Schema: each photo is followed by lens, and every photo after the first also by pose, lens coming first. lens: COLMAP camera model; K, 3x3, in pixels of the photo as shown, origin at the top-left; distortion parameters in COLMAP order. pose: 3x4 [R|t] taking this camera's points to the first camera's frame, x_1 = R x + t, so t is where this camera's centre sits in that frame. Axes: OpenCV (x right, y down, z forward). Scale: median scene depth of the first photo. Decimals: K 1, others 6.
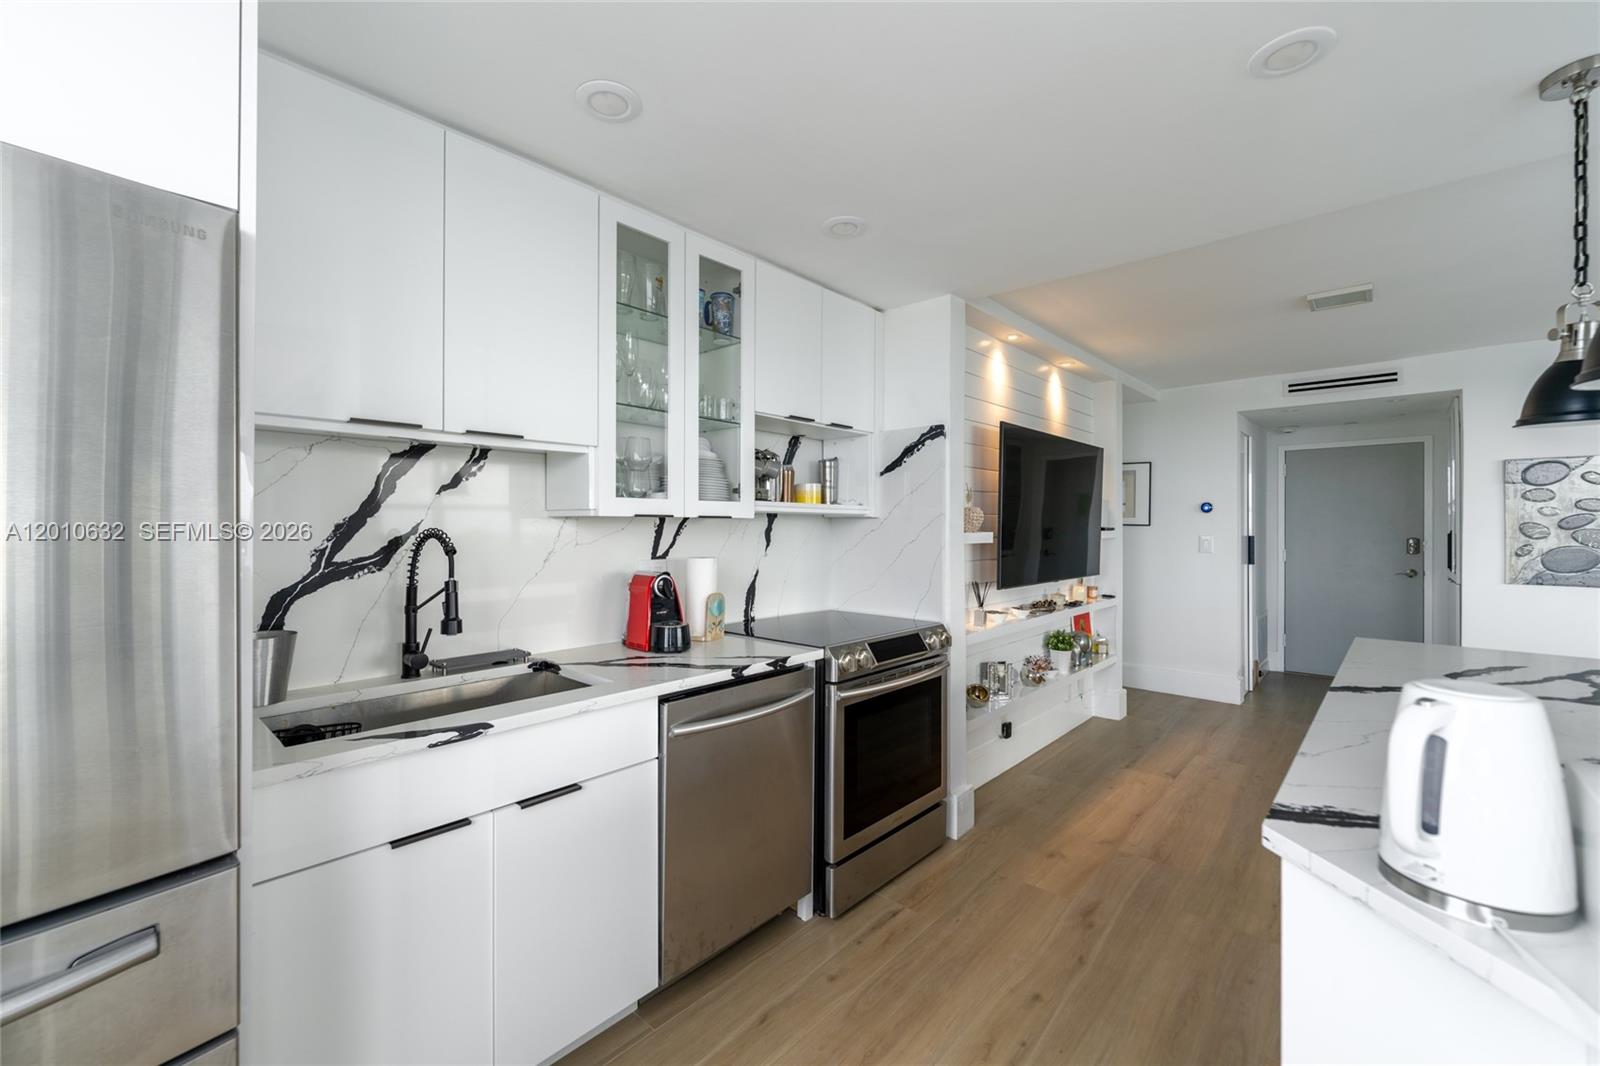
lens RADIAL K [[653.9, 0, 797.4], [0, 653.9, 523.9], [0, 0, 1]] dist [-0.003518, -0.000365]
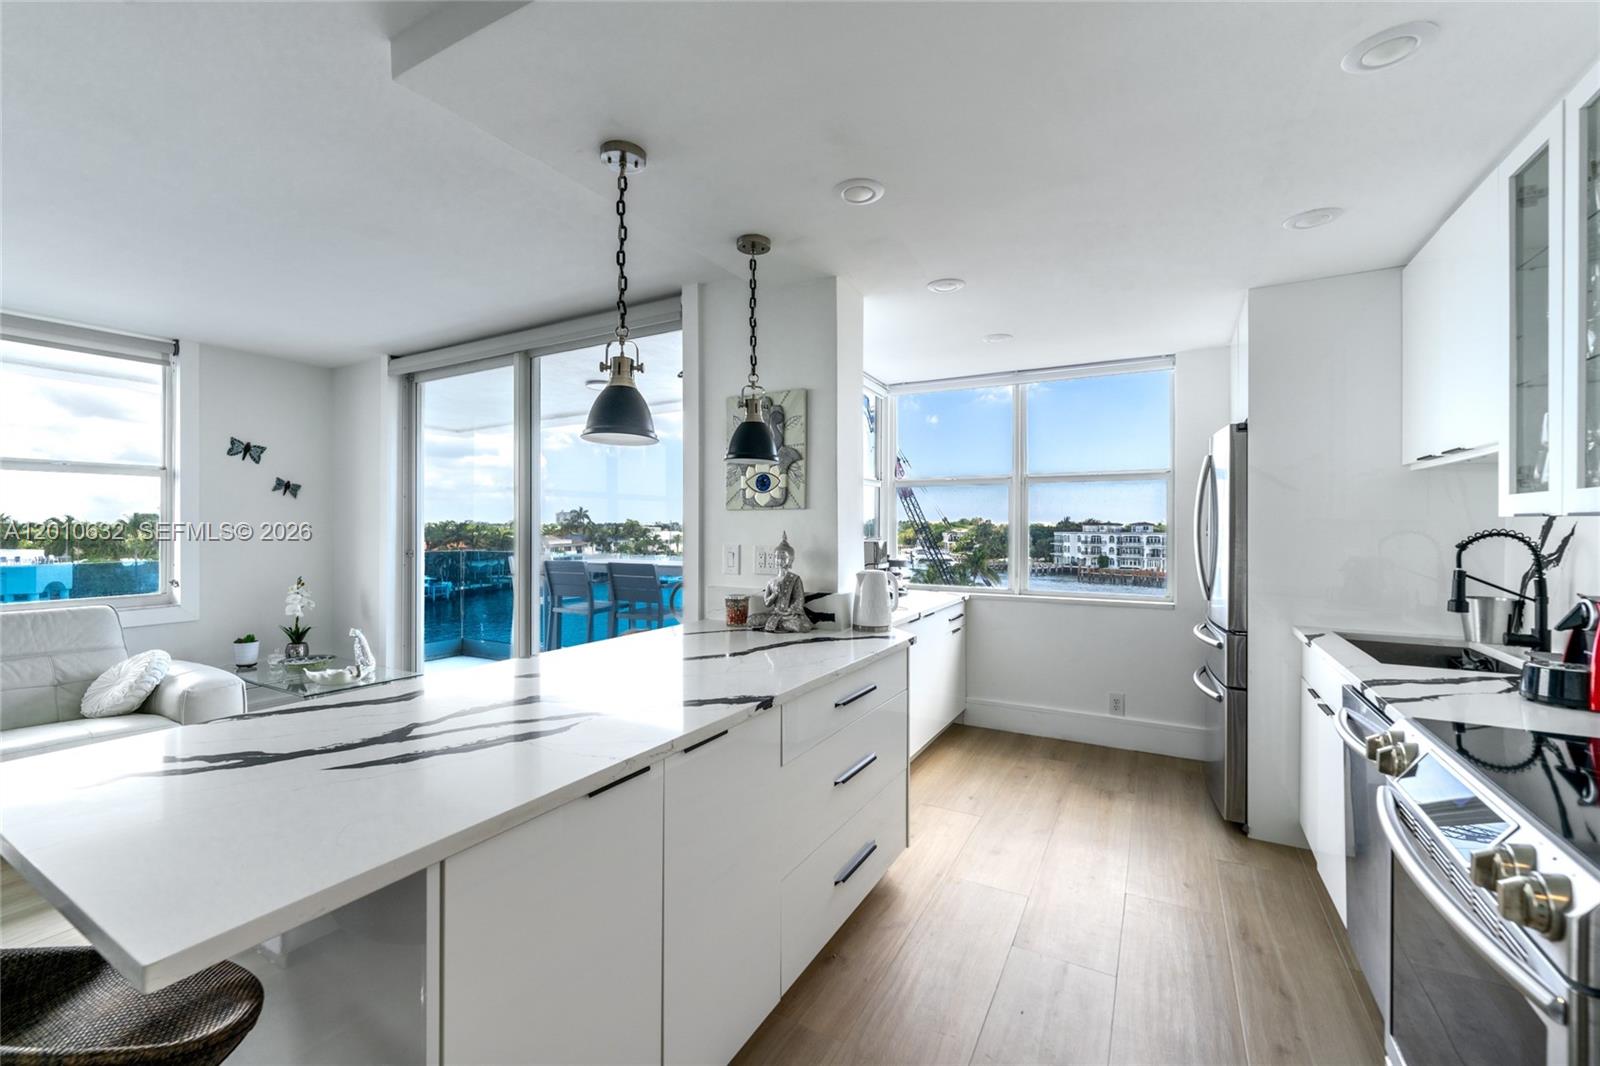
lens RADIAL K [[653.9, 0, 797.4], [0, 653.9, 523.9], [0, 0, 1]] dist [-0.003518, -0.000365]
pose [[-0.970584, -0.002436, -0.240749, 0.682965], [-0.002717, 0.999996, 0.000839, 0.000712], [0.240746, 0.001469, -0.970587, 1.292700]]
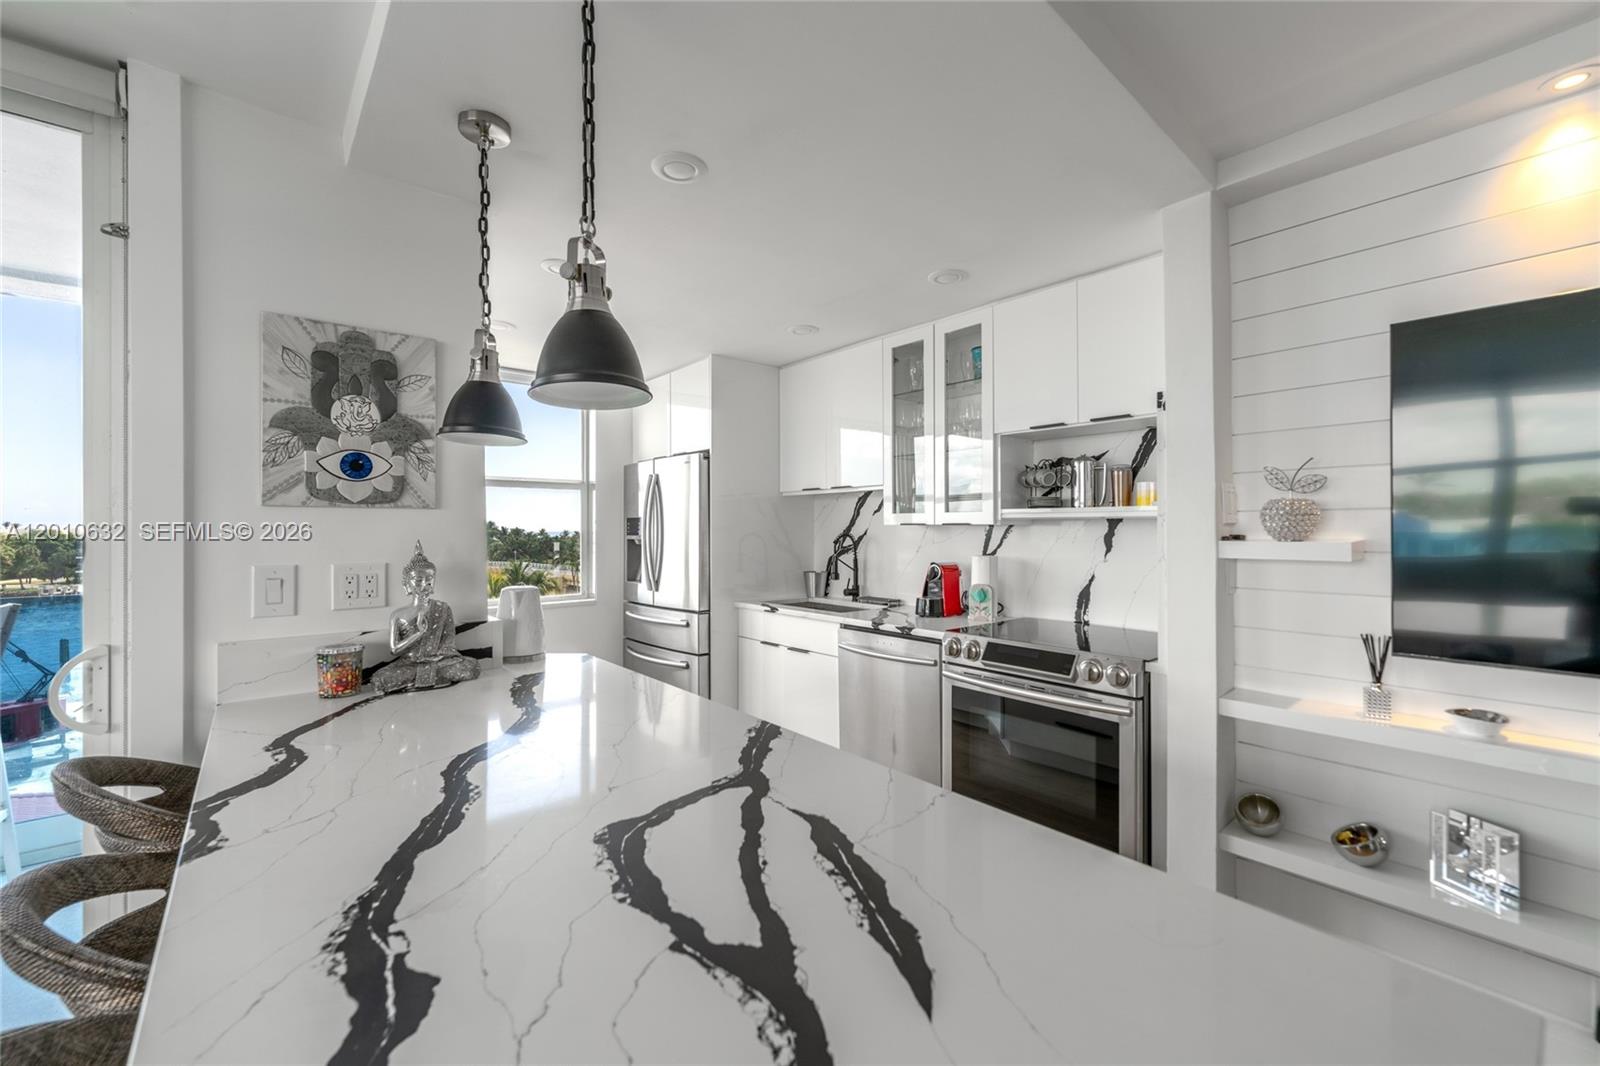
lens RADIAL K [[653.9, 0, 797.4], [0, 653.9, 523.9], [0, 0, 1]] dist [-0.003518, -0.000365]
pose [[-0.119512, -0.010193, -0.992780, 1.120537], [-0.000144, 0.999947, -0.010250, 0.002775], [0.992833, -0.001082, -0.119507, 0.762777]]
